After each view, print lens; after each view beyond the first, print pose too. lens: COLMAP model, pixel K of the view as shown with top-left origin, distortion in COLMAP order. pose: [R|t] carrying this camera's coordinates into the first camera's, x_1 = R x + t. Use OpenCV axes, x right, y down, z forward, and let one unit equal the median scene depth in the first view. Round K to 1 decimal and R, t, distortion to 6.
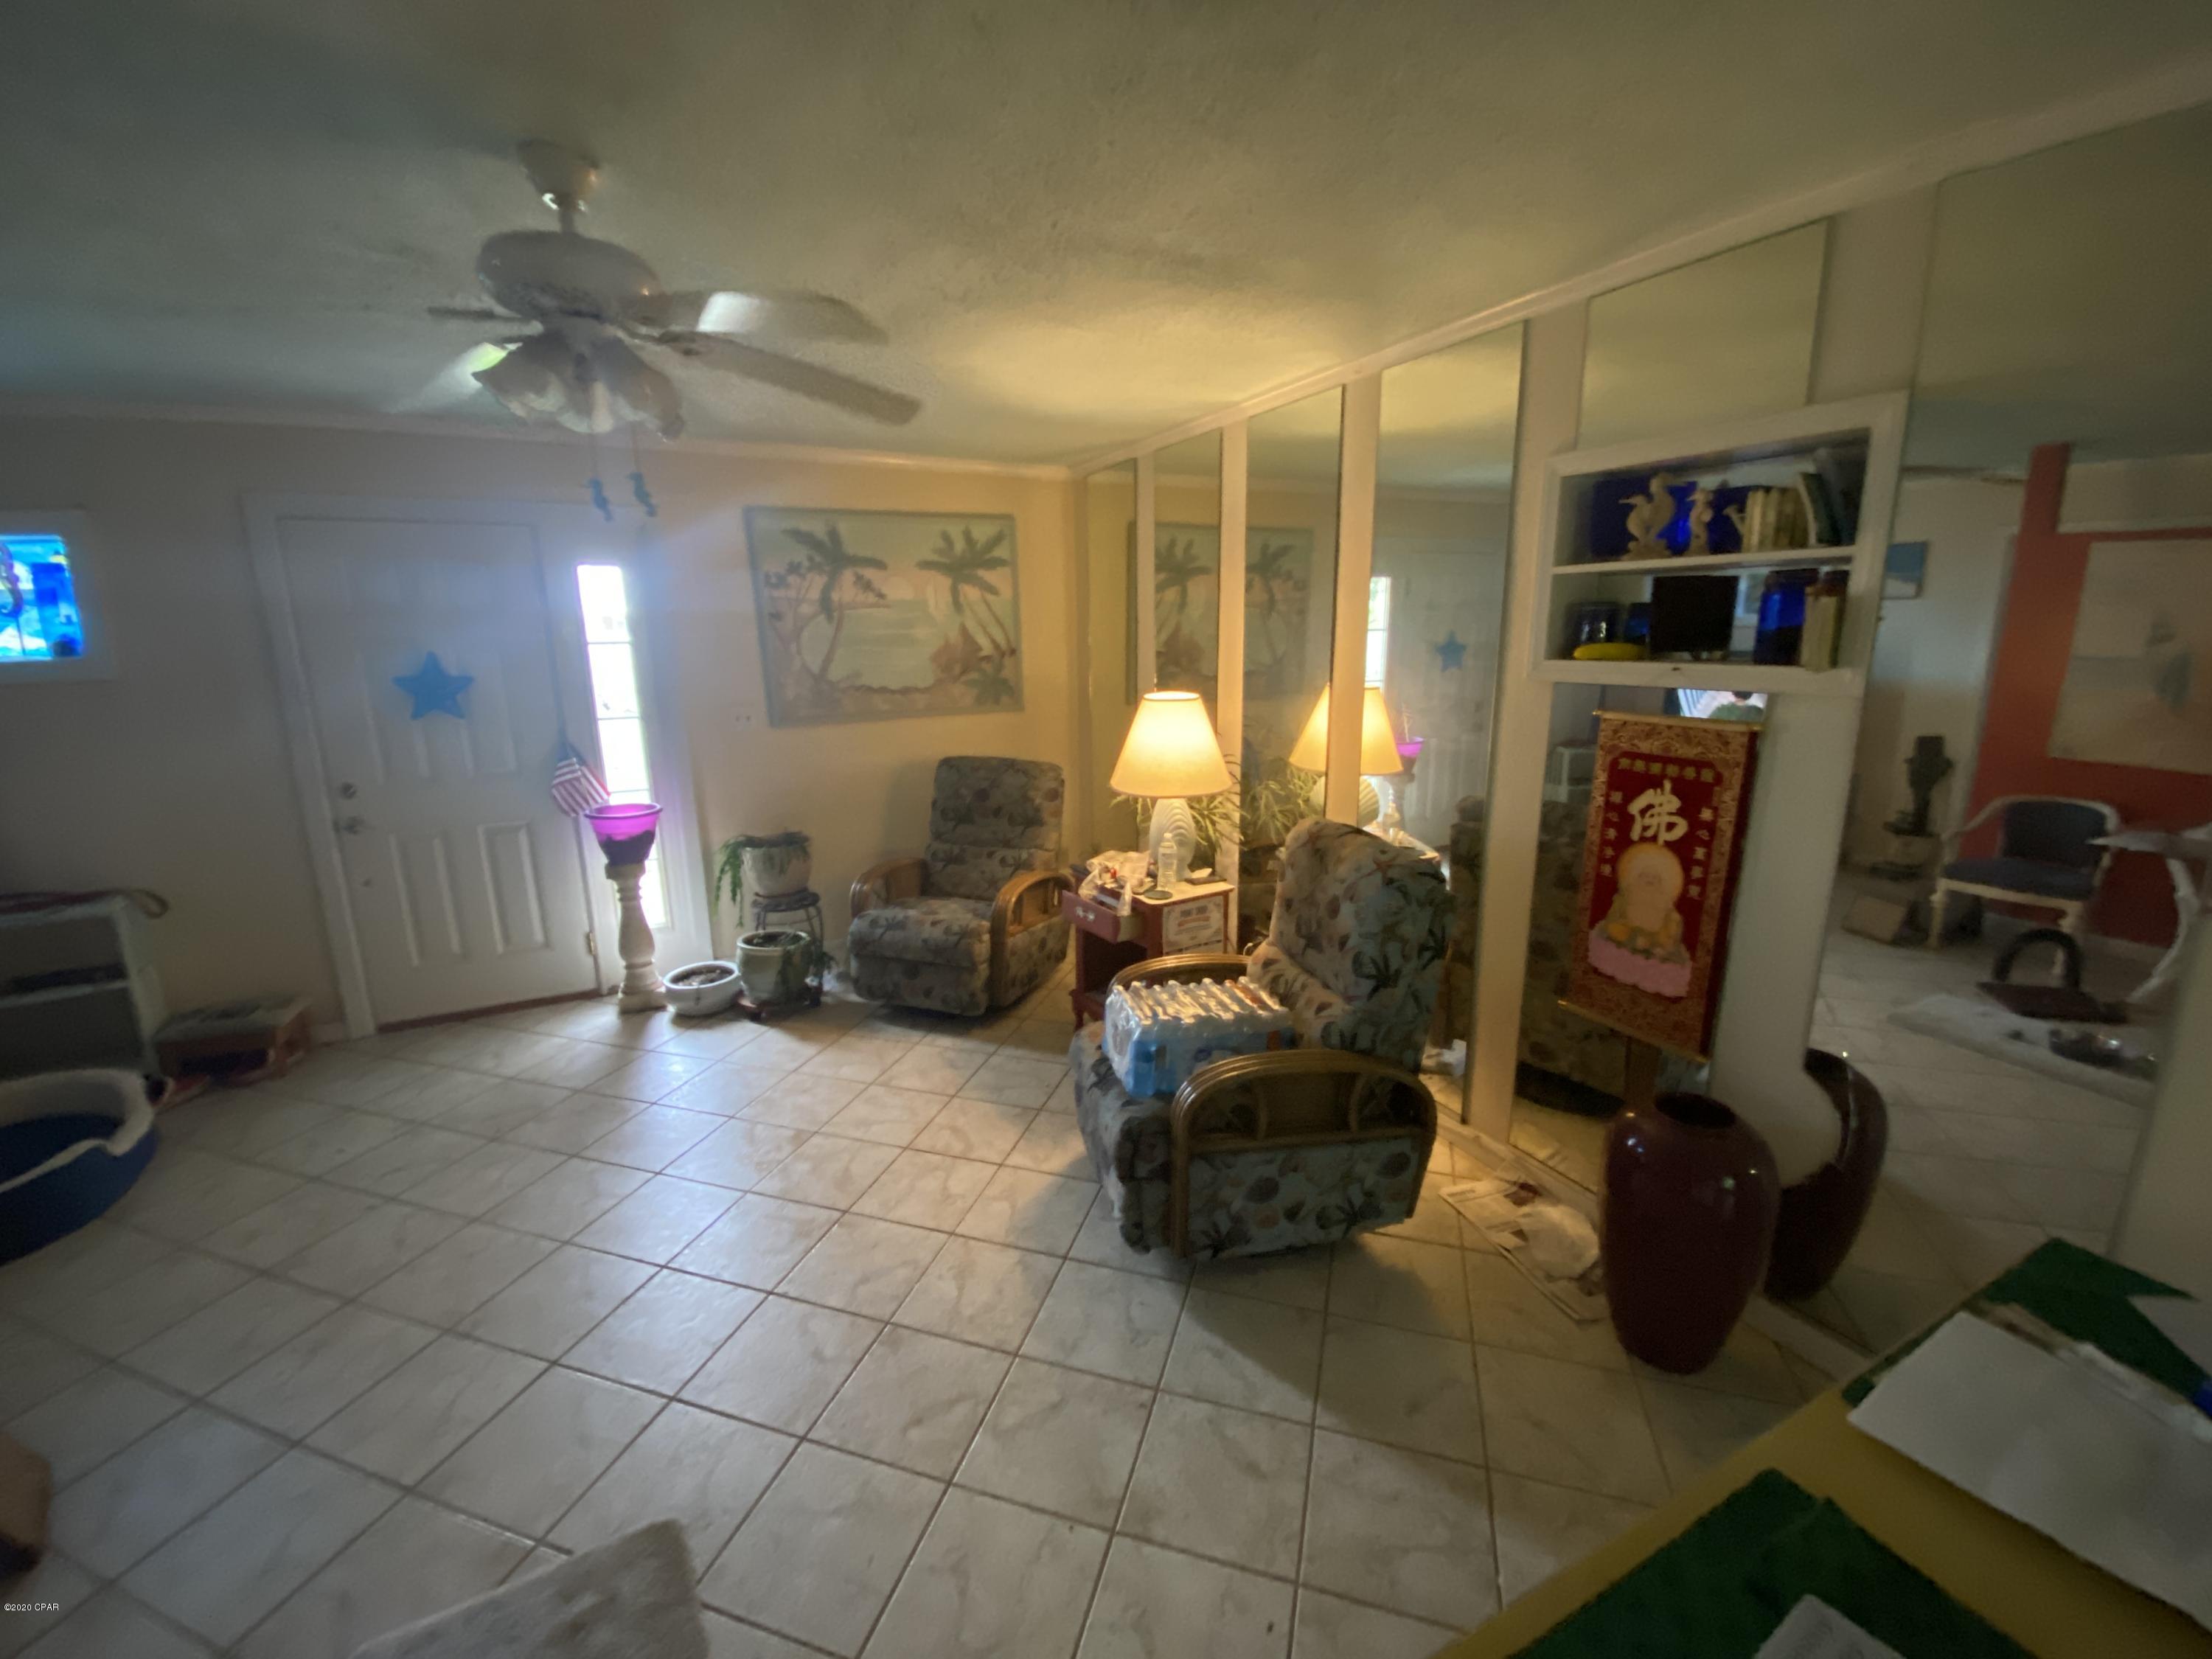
lens RADIAL K [[900.0, 0, 1106.0], [0, 900.0, 829.5], [0, 0, 1]] dist [0.021913, -0.022060]
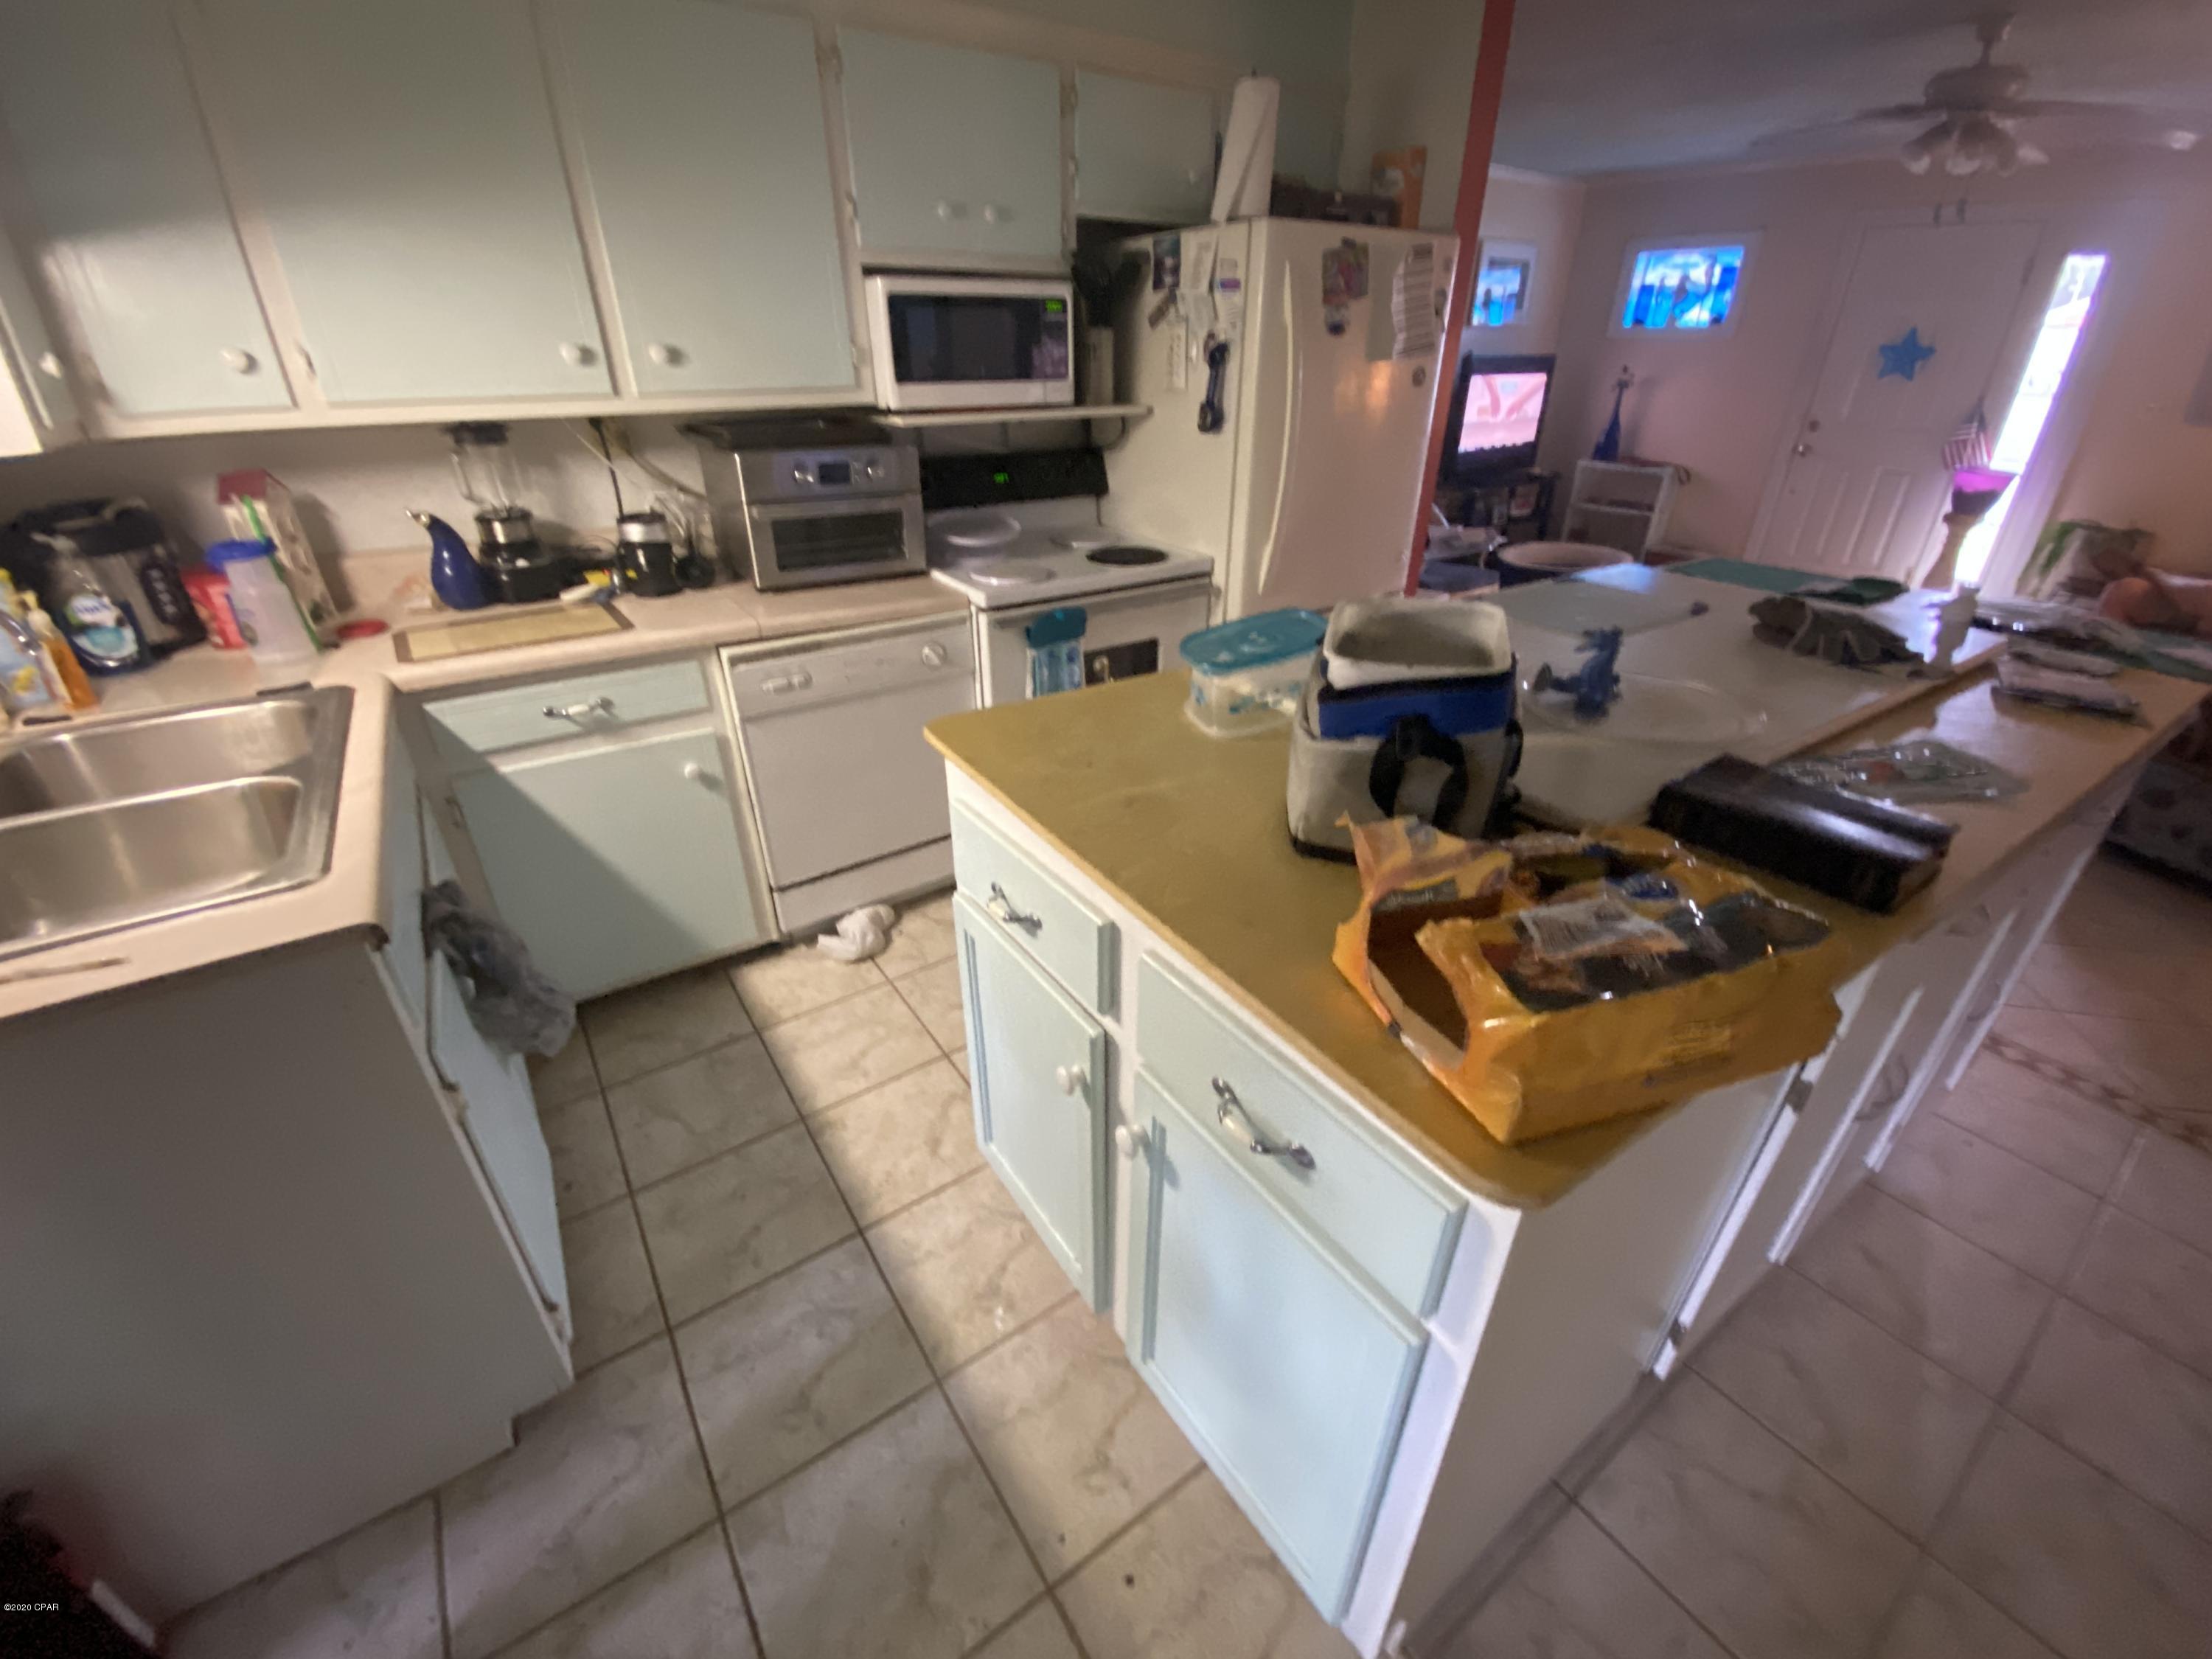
lens RADIAL K [[904.9, 0, 1106.0], [0, 904.9, 829.5], [0, 0, 1]] dist [-0.003839, -0.000591]
pose [[0.129963, 0.484513, -0.865076, 0.675710], [-0.220310, 0.864777, 0.451247, 0.124116], [0.966733, 0.131939, 0.219132, -0.416684]]
